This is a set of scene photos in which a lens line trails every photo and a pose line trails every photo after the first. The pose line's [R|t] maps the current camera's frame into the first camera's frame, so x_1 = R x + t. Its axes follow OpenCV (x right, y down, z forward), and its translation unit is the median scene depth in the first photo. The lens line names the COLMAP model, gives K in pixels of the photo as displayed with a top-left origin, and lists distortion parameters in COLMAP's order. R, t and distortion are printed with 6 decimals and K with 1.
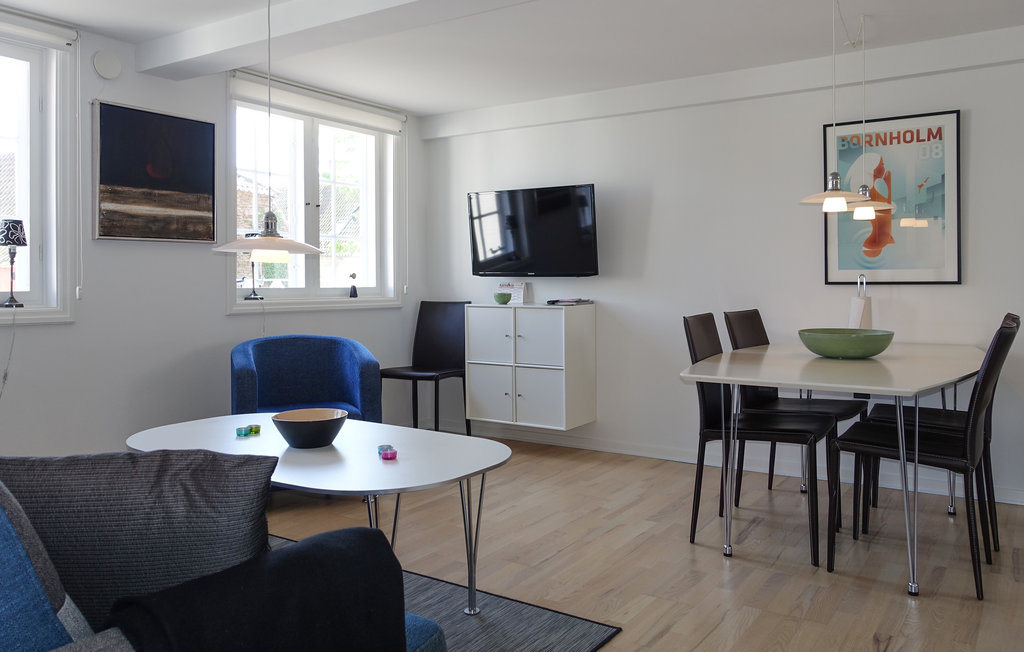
lens RADIAL K [[788.6, 0, 517.7], [0, 788.6, 325.4], [0, 0, 1]] dist [-0.011835, -0.002453]
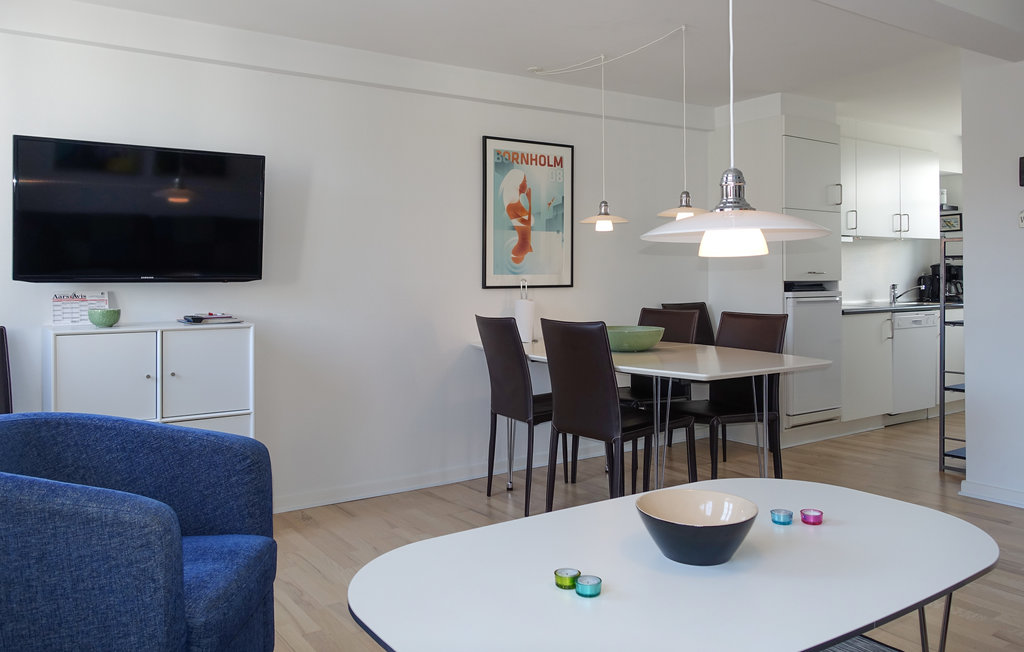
lens RADIAL K [[788.6, 0, 516.5], [0, 788.6, 324.0], [0, 0, 1]] dist [-0.011835, -0.002453]
pose [[0.360412, -0.049515, 0.931478, -0.598812], [0.062289, 0.997639, 0.028931, -0.034197], [-0.930711, 0.047594, 0.362646, 0.609312]]
